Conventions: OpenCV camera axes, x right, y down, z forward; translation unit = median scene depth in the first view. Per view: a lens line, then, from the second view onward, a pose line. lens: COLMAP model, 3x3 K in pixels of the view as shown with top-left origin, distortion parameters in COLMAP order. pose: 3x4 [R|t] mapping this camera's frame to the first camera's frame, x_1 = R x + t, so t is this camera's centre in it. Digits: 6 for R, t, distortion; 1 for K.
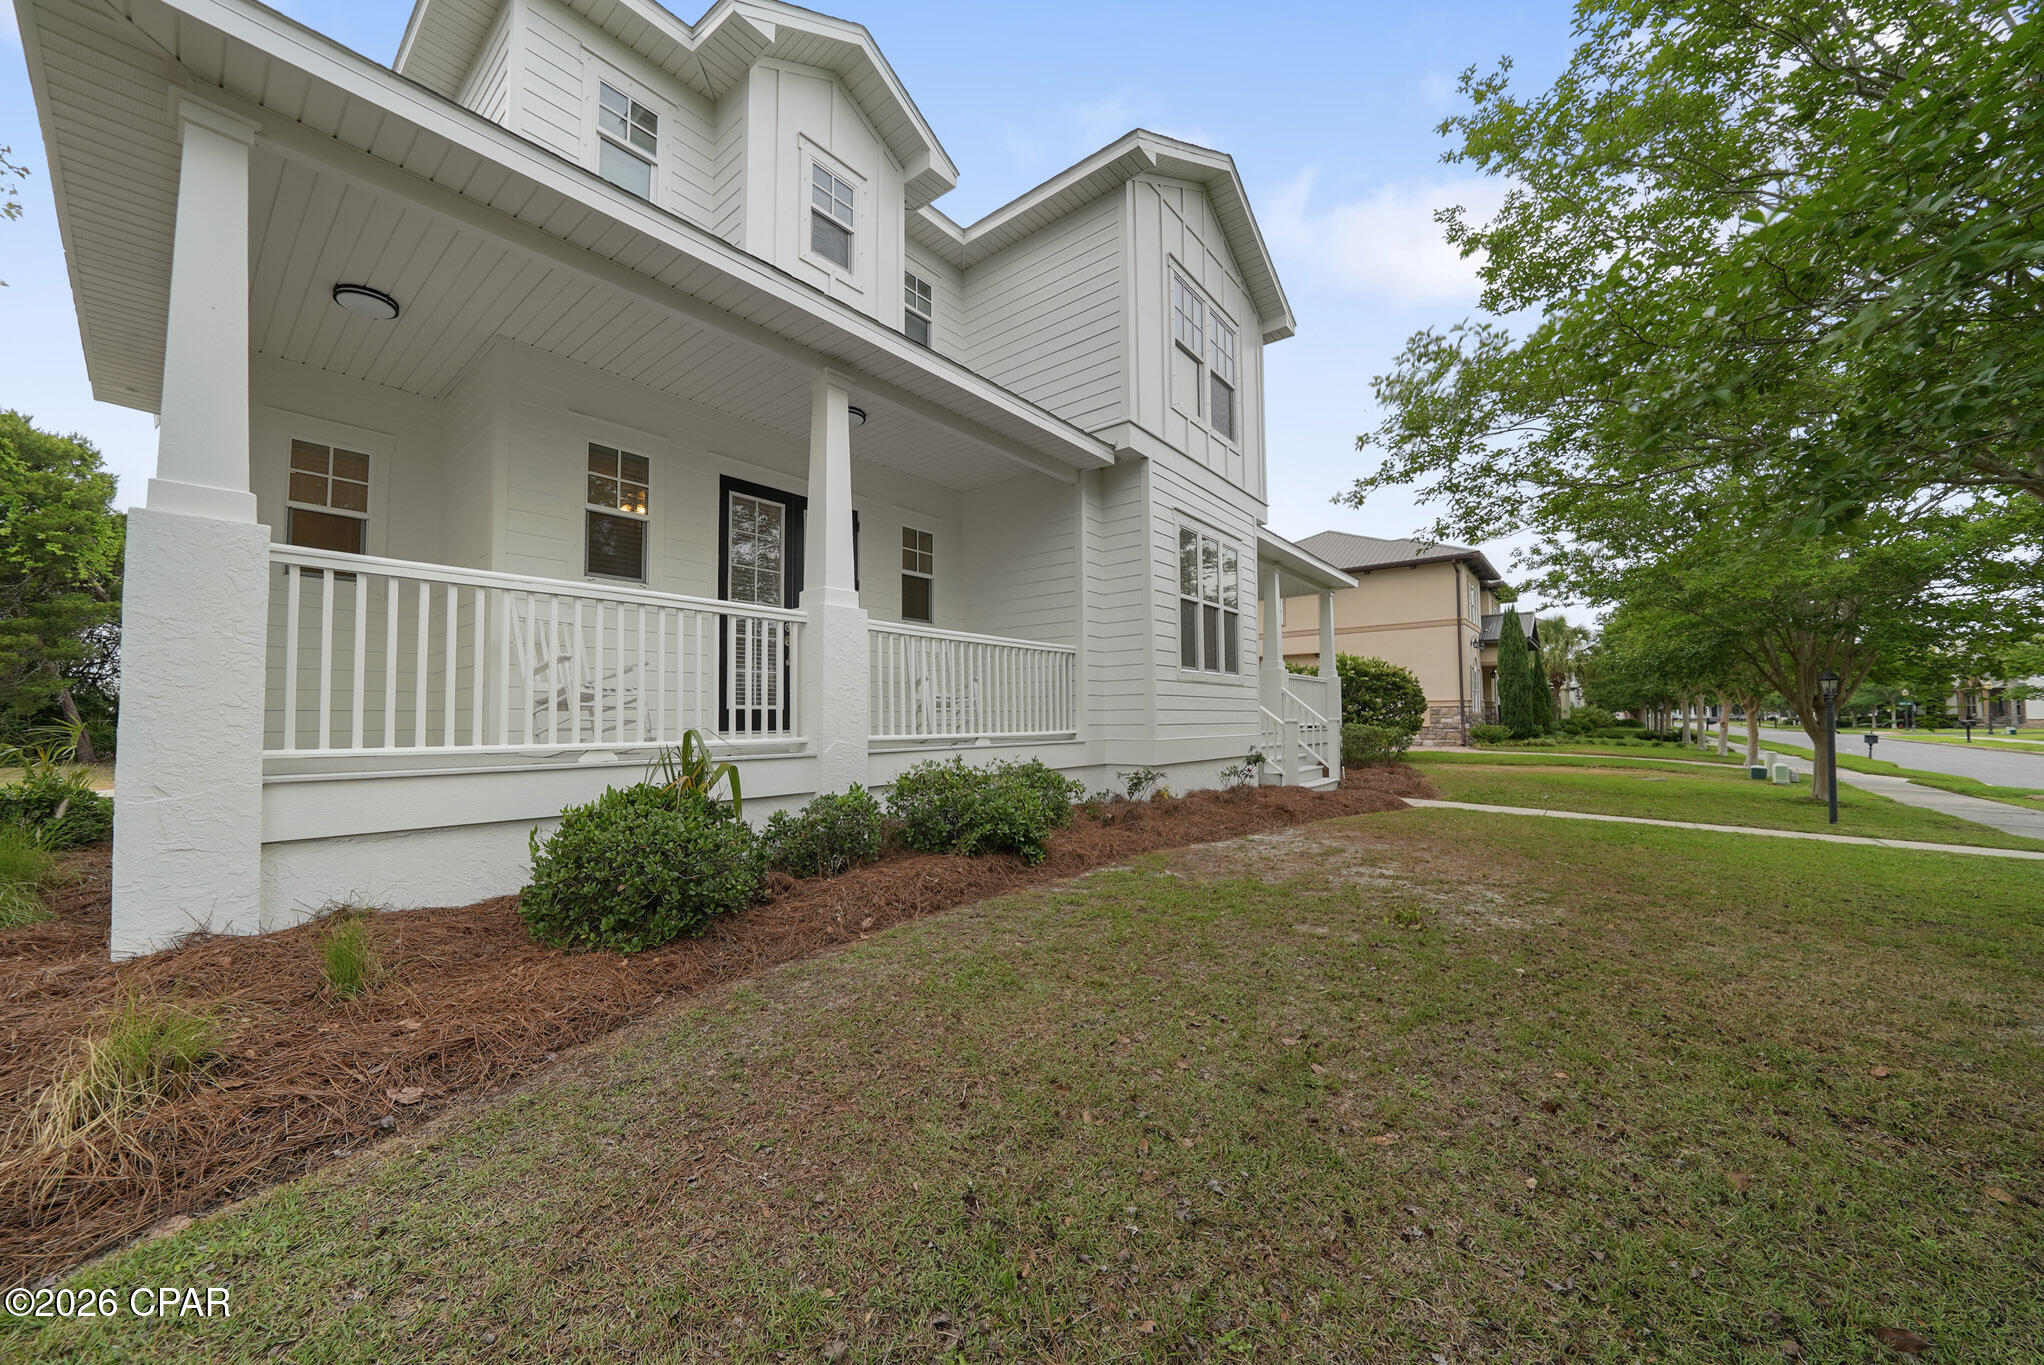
lens RADIAL K [[718.8, 0, 1013.6], [0, 718.8, 690.2], [0, 0, 1]] dist [-0.016340, -0.000008]
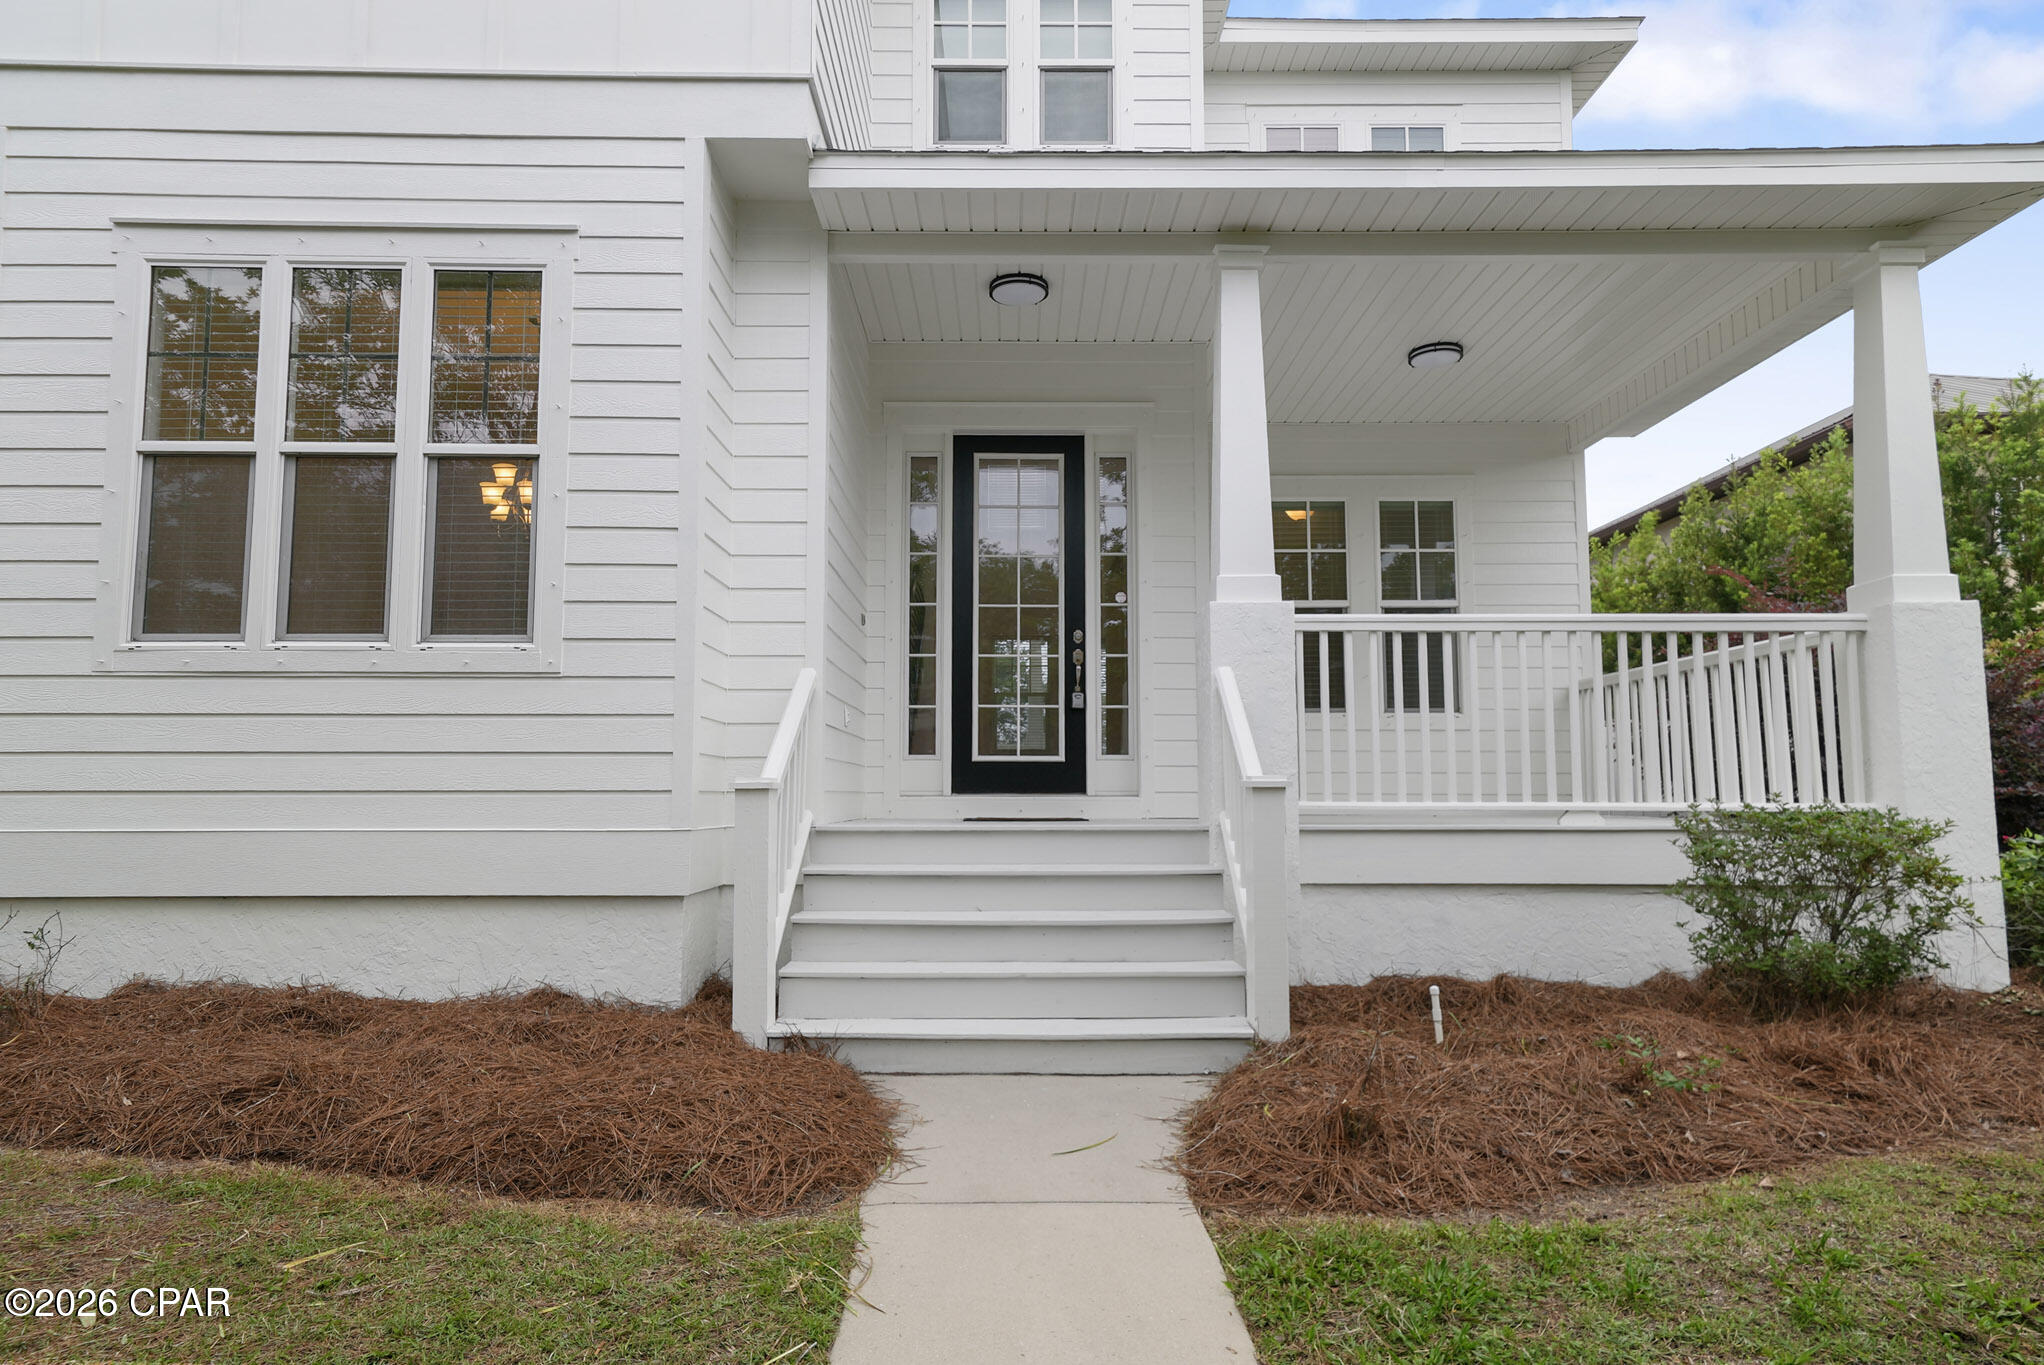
lens RADIAL K [[1012.7, 0, 1047.3], [0, 1012.7, 700.5], [0, 0, 1]] dist [-0.004101, -0.000337]
pose [[0.656877, -0.058008, -0.751763, 0.995628], [0.027674, 0.998219, -0.052845, 0.043394], [0.753490, 0.013908, 0.657312, 1.083147]]
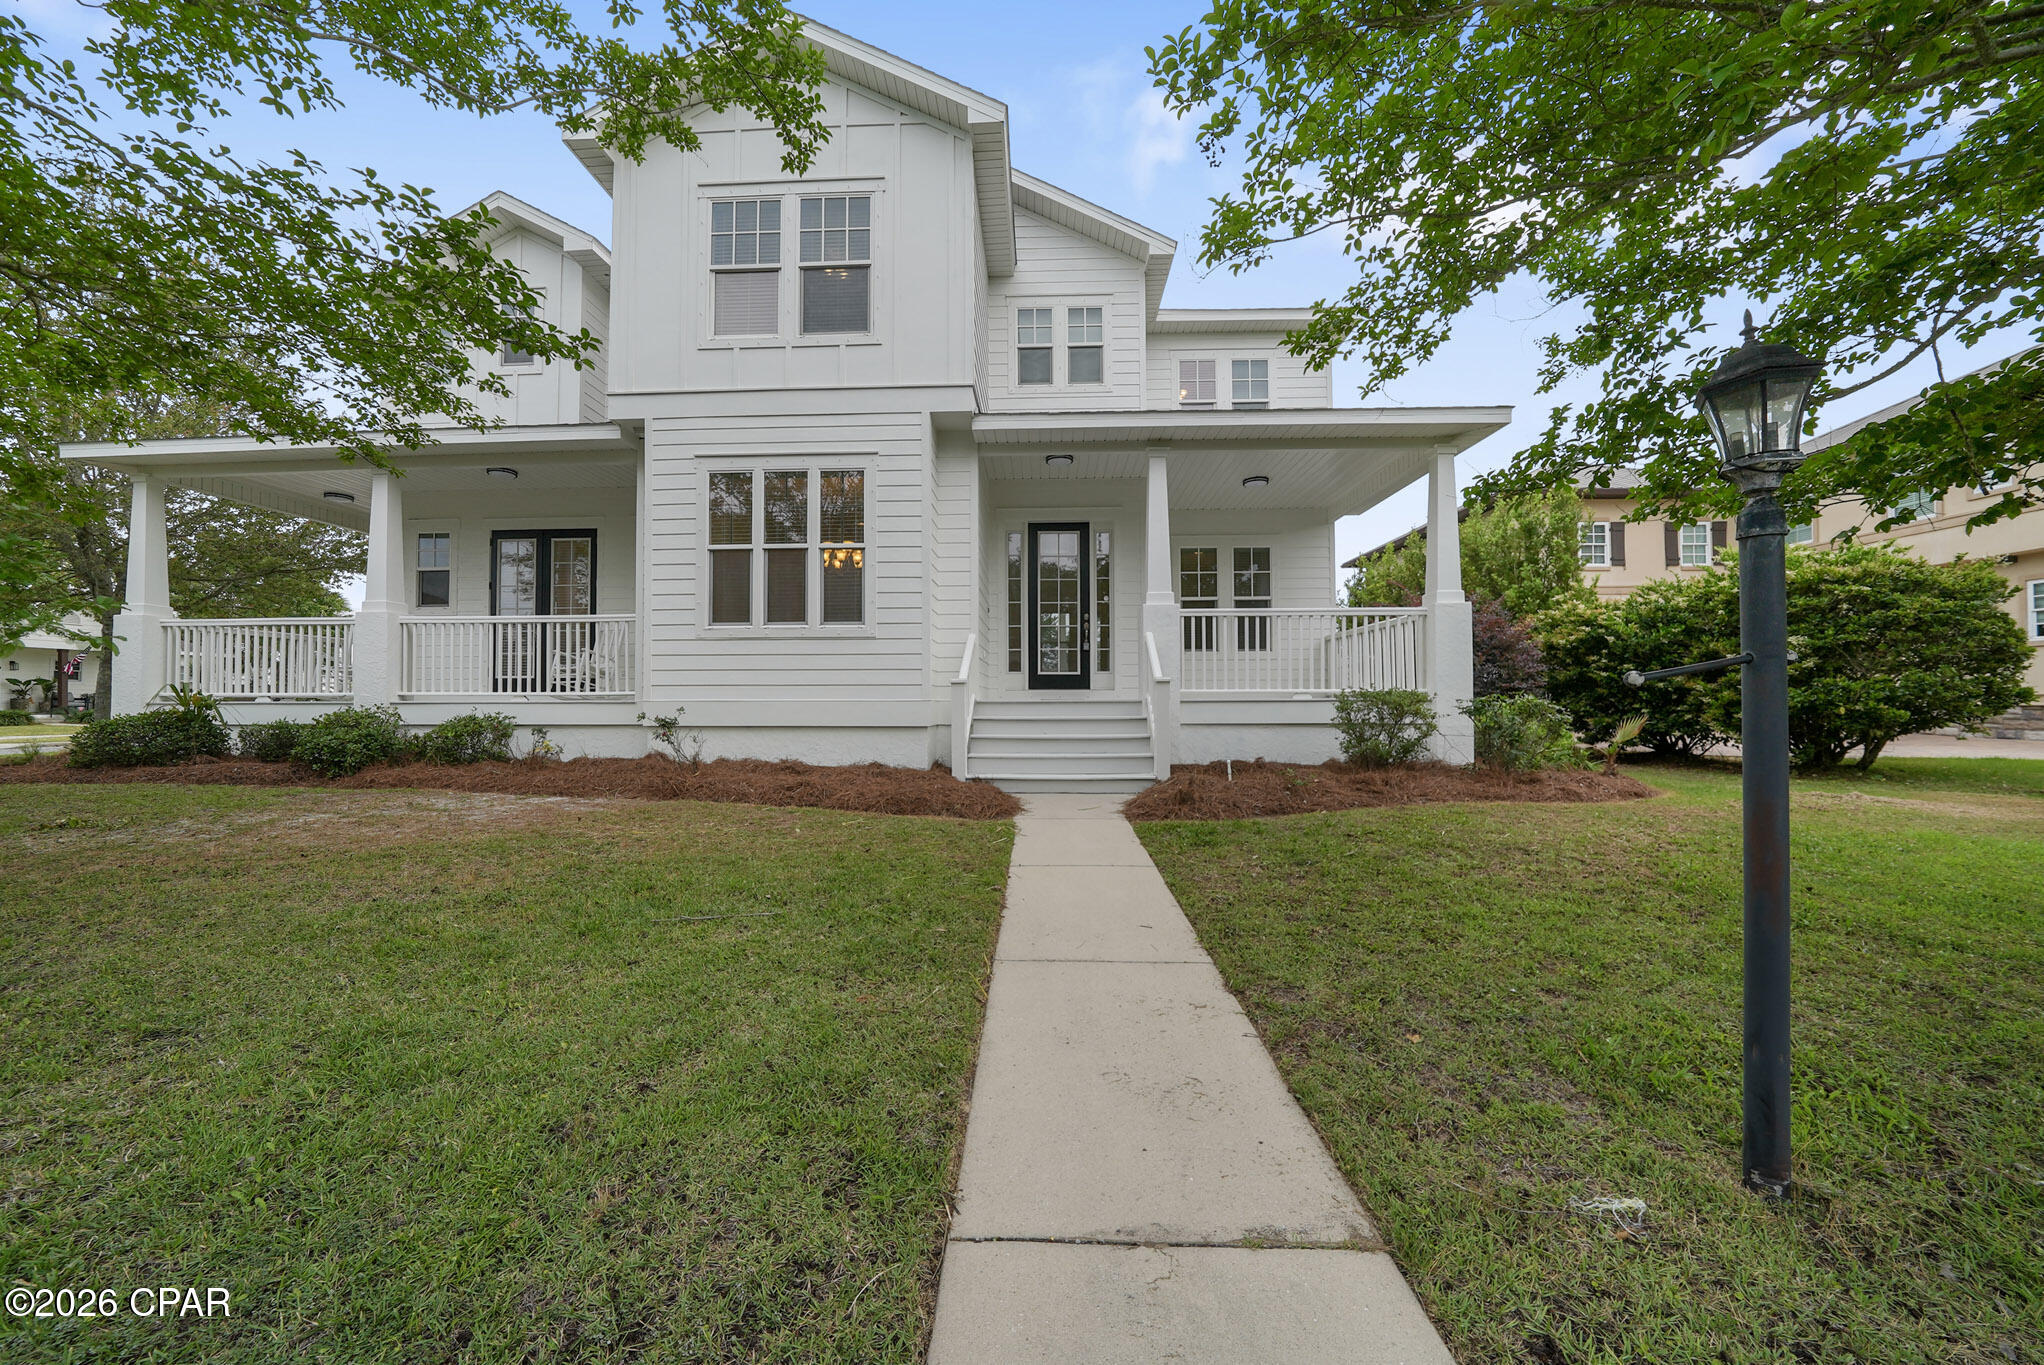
lens RADIAL K [[718.8, 0, 1014.4], [0, 718.8, 693.8], [0, 0, 1]] dist [-0.016340, -0.000008]
pose [[0.604176, -0.006317, -0.796826, 1.296318], [0.030249, 0.999430, 0.015012, 0.059585], [0.796277, -0.033174, 0.604022, 0.801486]]
